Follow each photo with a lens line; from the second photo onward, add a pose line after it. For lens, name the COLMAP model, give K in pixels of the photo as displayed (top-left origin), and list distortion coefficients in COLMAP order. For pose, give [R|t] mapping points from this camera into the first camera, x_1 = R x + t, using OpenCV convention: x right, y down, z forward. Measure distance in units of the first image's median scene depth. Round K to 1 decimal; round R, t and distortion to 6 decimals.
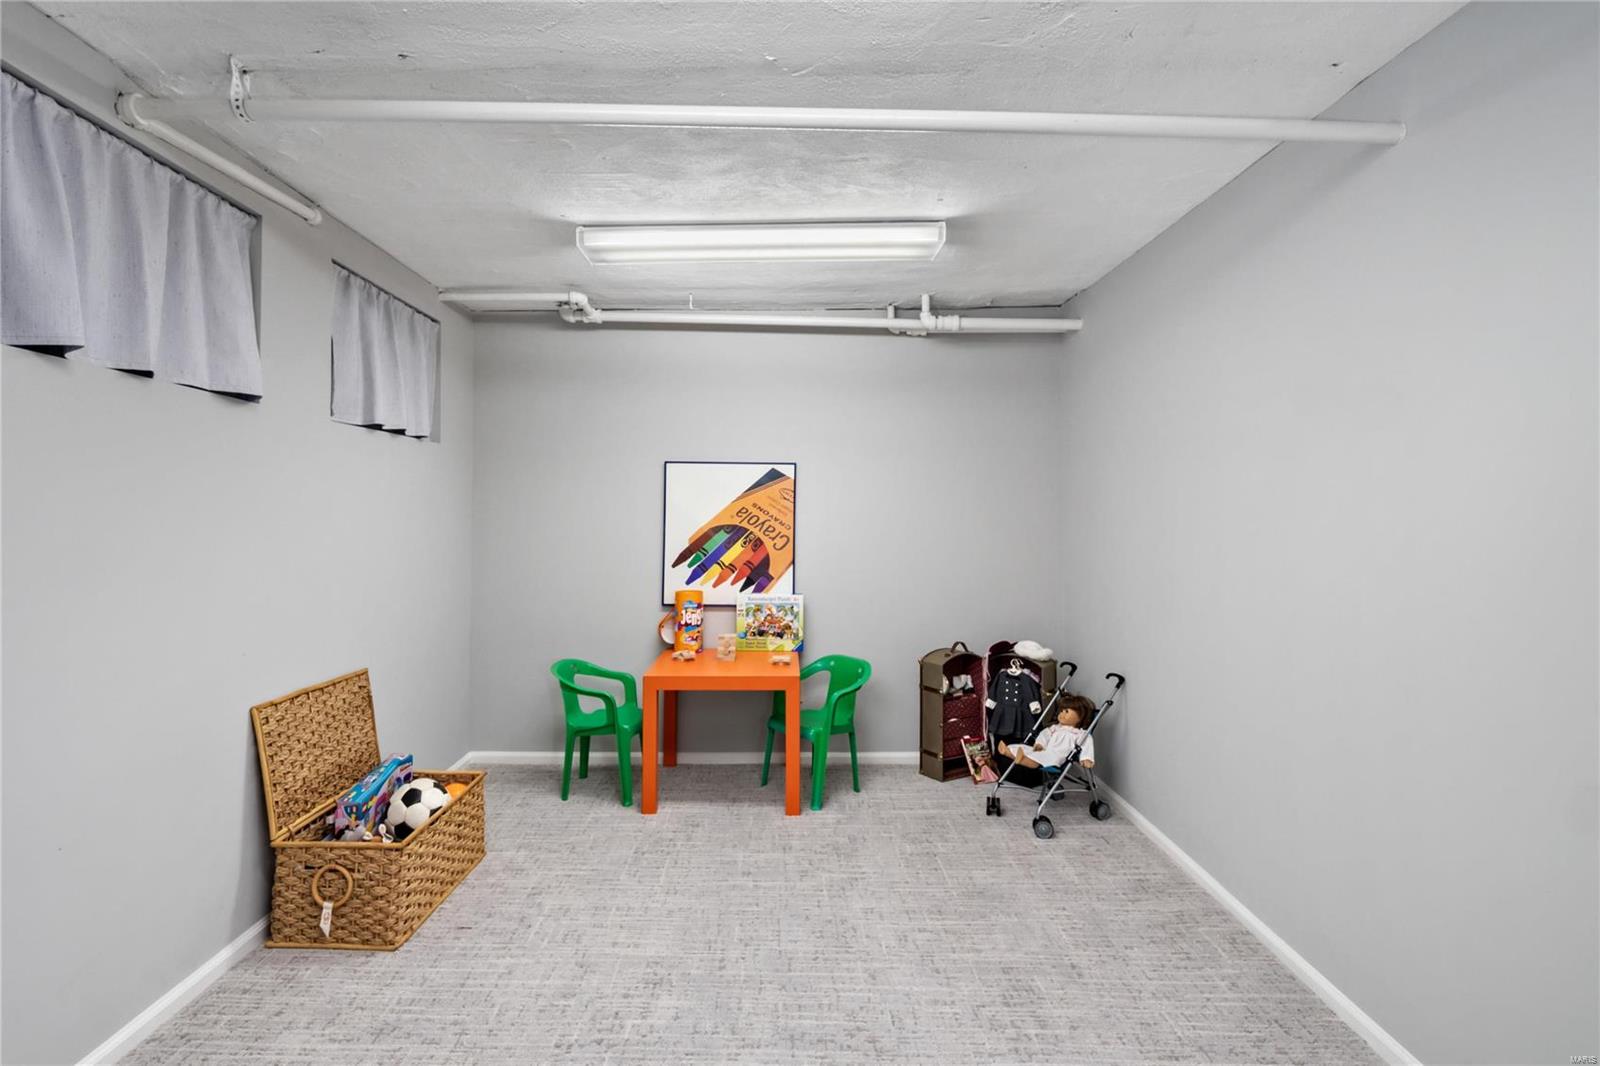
lens RADIAL K [[812.6, 0, 795.1], [0, 812.6, 485.9], [0, 0, 1]] dist [-0.023843, -0.000628]
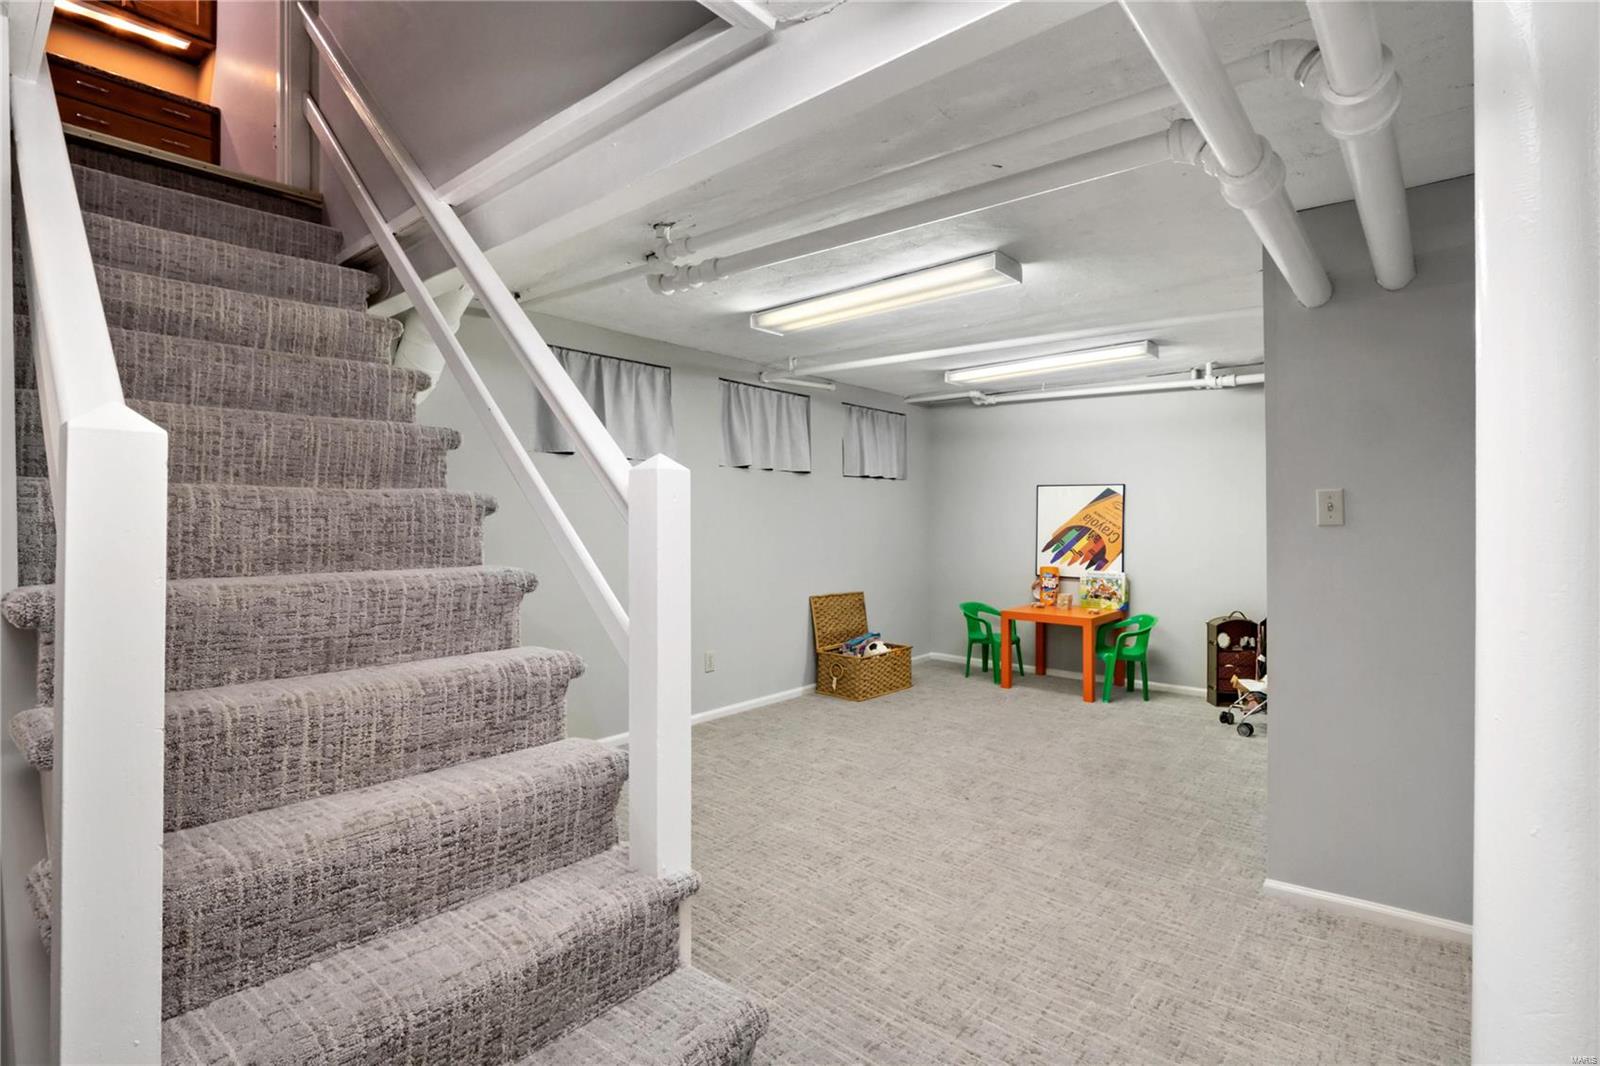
lens RADIAL K [[767.4, 0, 800.3], [0, 767.4, 523.4], [0, 0, 1]] dist [-0.002227, -0.000125]
pose [[0.767001, 0.005107, -0.641625, 0.465972], [0.021511, 0.999202, 0.033667, -0.017213], [0.641285, -0.039625, 0.766279, -0.470866]]
